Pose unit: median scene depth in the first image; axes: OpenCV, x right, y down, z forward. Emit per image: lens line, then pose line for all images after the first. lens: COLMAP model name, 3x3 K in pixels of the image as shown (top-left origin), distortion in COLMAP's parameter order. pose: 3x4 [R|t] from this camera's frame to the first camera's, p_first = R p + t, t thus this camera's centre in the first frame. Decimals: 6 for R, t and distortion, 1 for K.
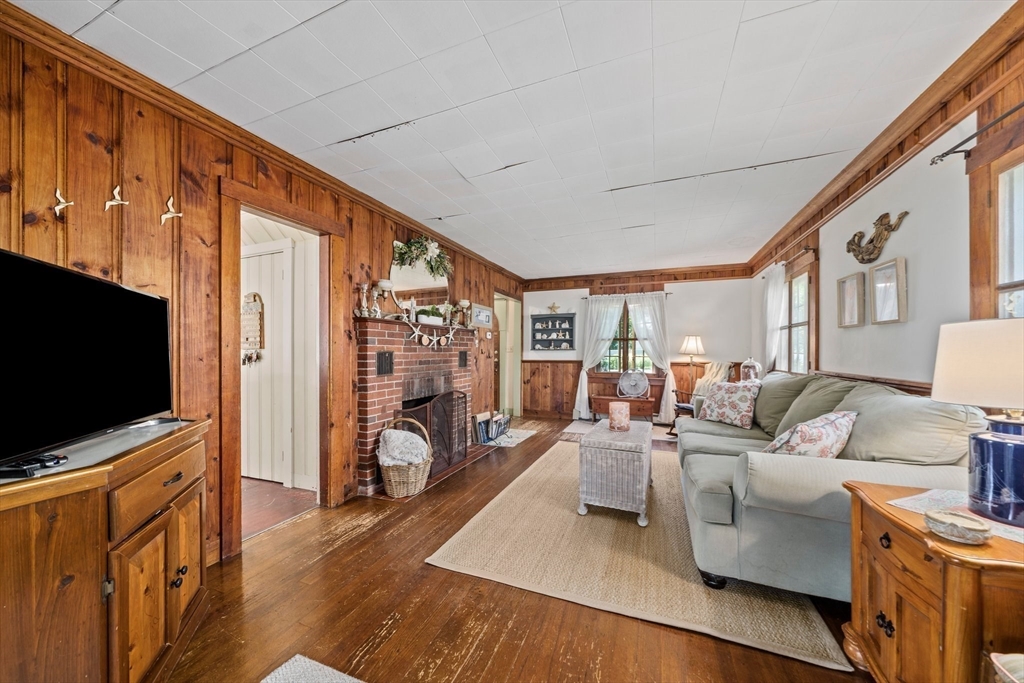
lens RADIAL K [[349.9, 0, 521.5], [0, 349.9, 348.6], [0, 0, 1]] dist [-0.011025, -0.000049]
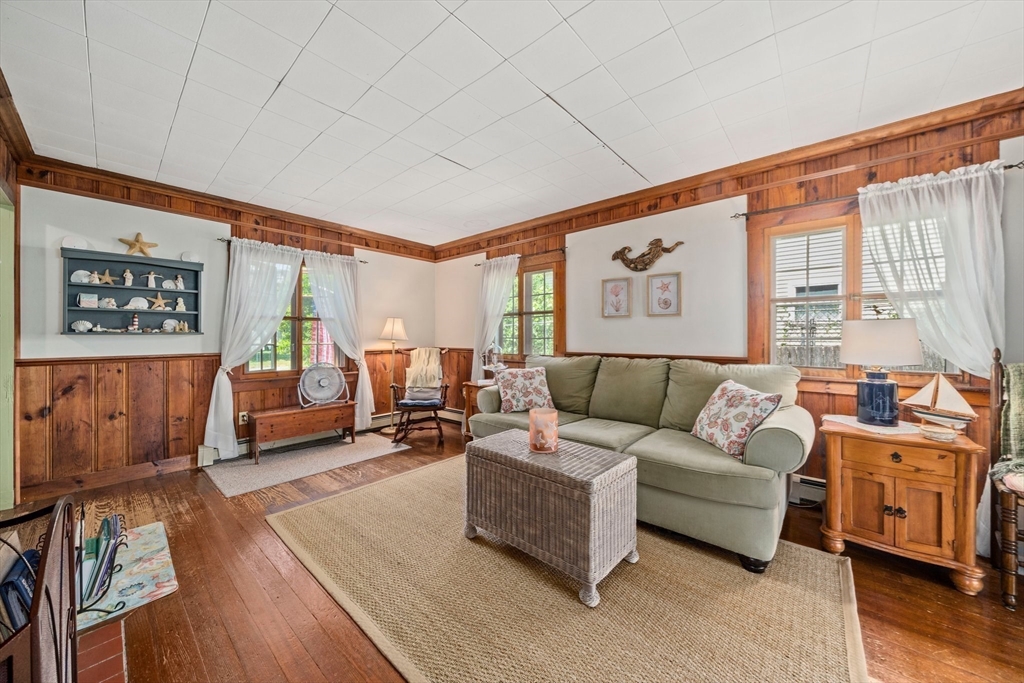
lens RADIAL K [[349.9, 0, 515.2], [0, 349.9, 338.2], [0, 0, 1]] dist [-0.011025, -0.000049]
pose [[0.335421, -0.007696, 0.942037, -0.178690], [-0.005099, 0.999937, 0.009985, 0.002254], [-0.942054, -0.008153, 0.335361, 0.384011]]
